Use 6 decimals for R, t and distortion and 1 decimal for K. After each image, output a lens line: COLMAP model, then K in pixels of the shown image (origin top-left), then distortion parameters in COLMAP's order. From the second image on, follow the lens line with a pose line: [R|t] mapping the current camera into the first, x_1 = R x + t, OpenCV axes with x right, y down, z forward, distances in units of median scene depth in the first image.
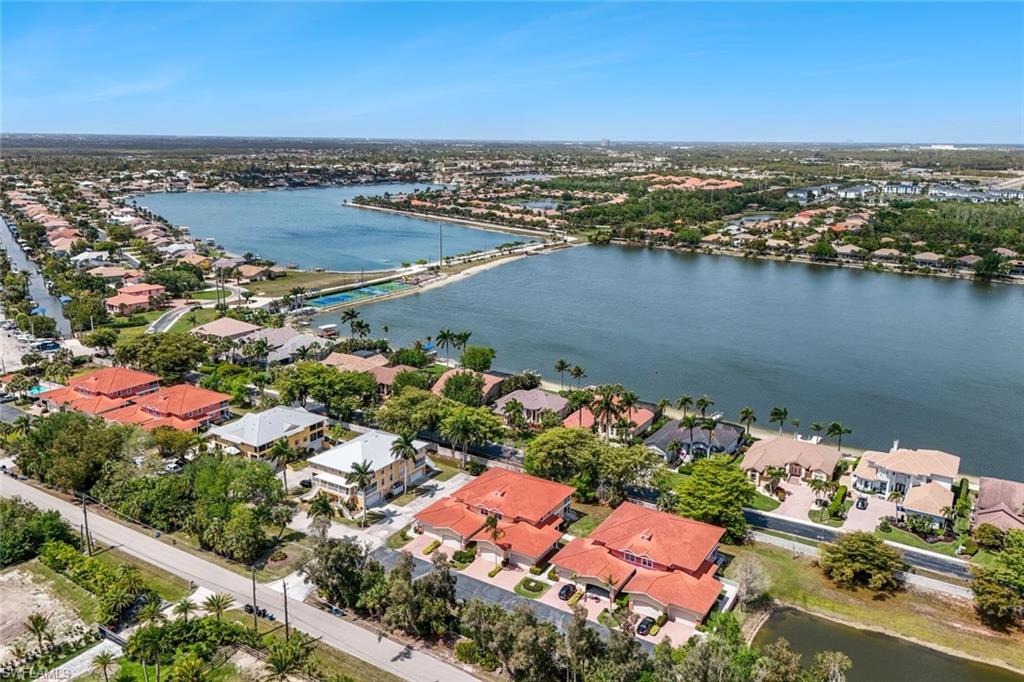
lens RADIAL K [[785.7, 0, 515.9], [0, 785.7, 339.0], [0, 0, 1]] dist [0.089292, -0.102871]
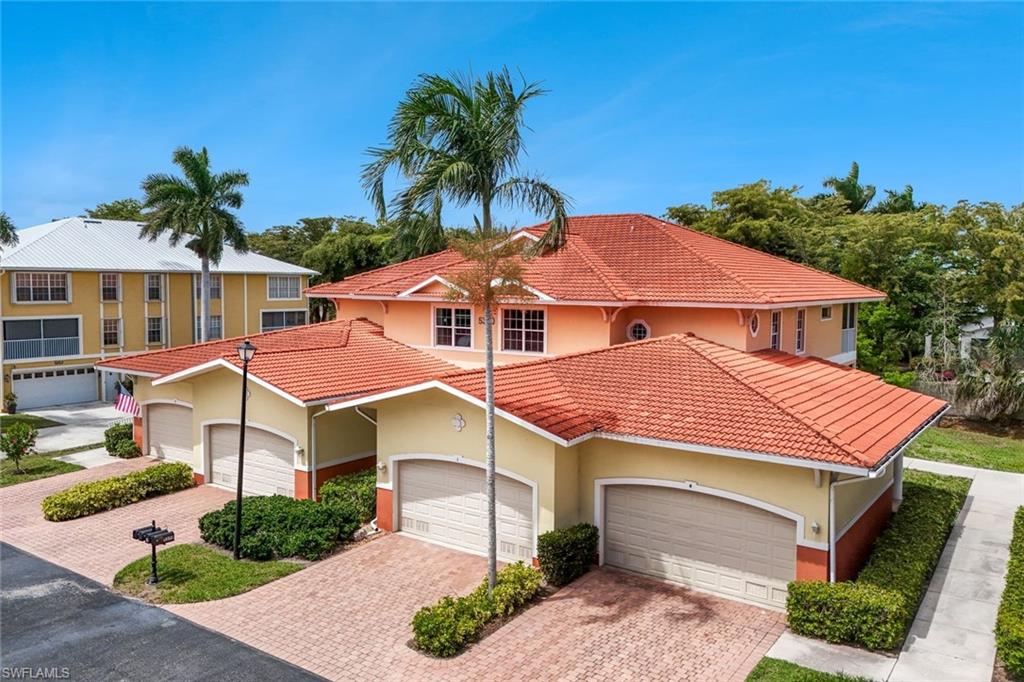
lens RADIAL K [[788.7, 0, 512.2], [0, 788.7, 327.6], [0, 0, 1]] dist [0.087195, -0.100518]
pose [[0.998055, 0.000274, -0.062342, -0.012566], [-0.012161, 0.981637, -0.190371, 0.237269], [0.061145, 0.190759, 0.979731, 0.756692]]
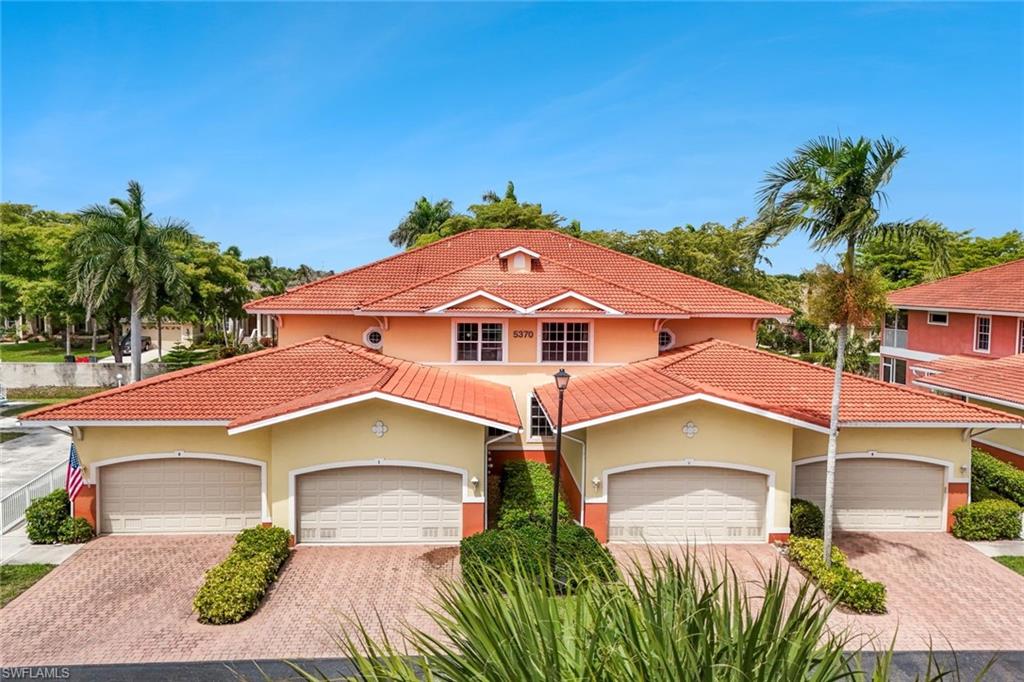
lens RADIAL K [[788.7, 0, 512.2], [0, 788.7, 327.6], [0, 0, 1]] dist [0.087195, -0.100518]
pose [[0.825354, -0.036644, 0.563426, -0.130222], [0.140191, 0.979942, -0.141631, 0.226425], [-0.546935, 0.195883, 0.813936, 0.781479]]
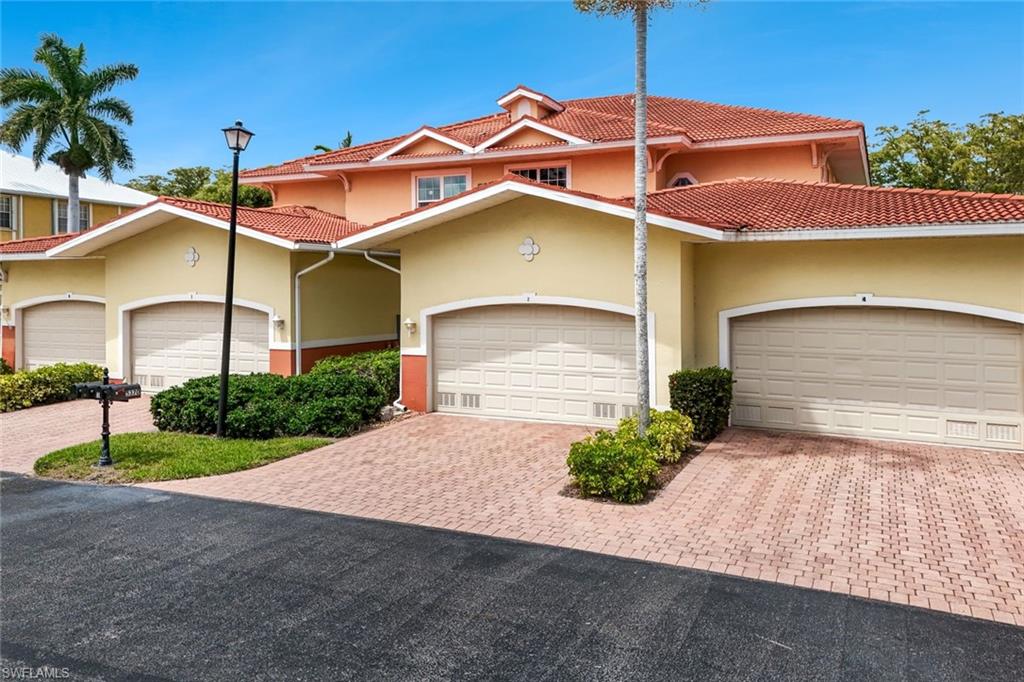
lens RADIAL K [[796.7, 0, 511.0], [0, 796.7, 296.7], [0, 0, 1]] dist [0.098917, -0.101085]
pose [[0.993496, -0.011566, 0.113275, -0.041313], [0.038217, 0.970990, -0.236046, 0.255628], [-0.107259, 0.238839, 0.965117, 0.791724]]
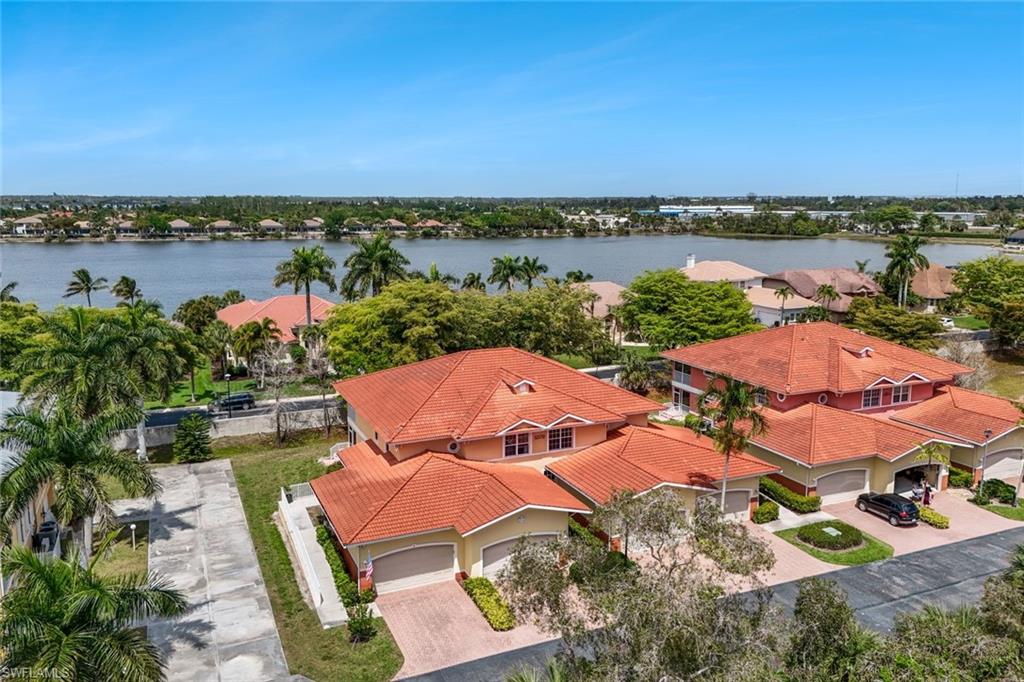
lens RADIAL K [[788.7, 0, 512.2], [0, 788.7, 327.6], [0, 0, 1]] dist [0.087195, -0.100518]
pose [[0.565173, -0.145087, 0.812114, -0.282869], [0.211970, 0.976903, 0.027012, 0.150073], [-0.797276, 0.156877, 0.582873, 0.743457]]
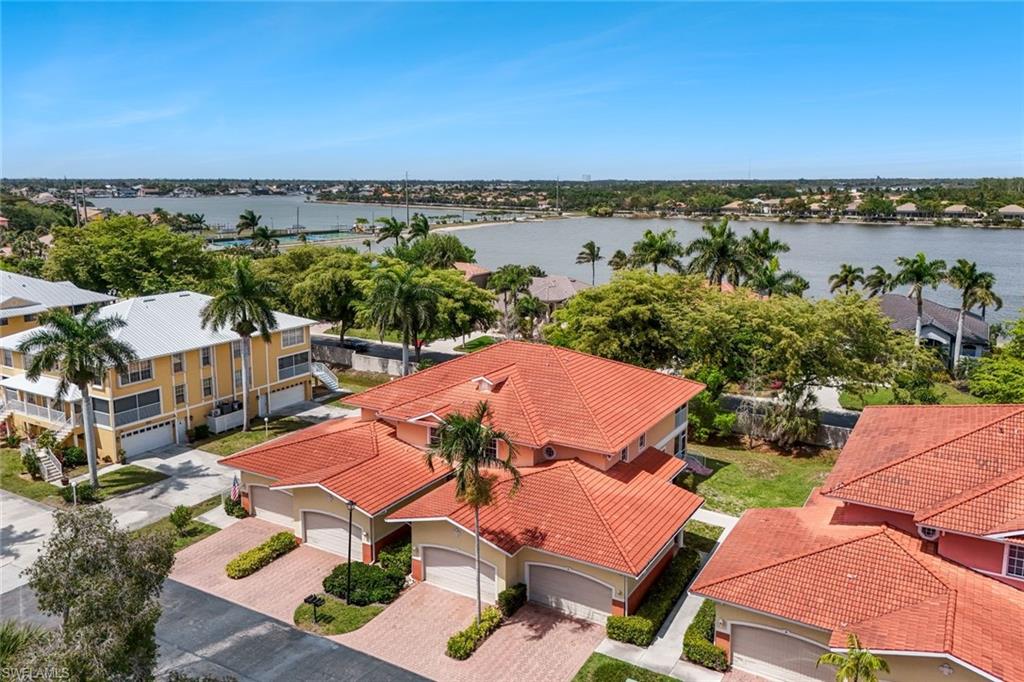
lens RADIAL K [[790.8, 0, 514.3], [0, 790.8, 308.7], [0, 0, 1]] dist [0.037091, -0.002578]
pose [[0.999722, -0.012411, 0.020058, -0.014845], [0.014141, 0.995968, -0.088590, 0.181154], [-0.018878, 0.088849, 0.995866, 0.627772]]
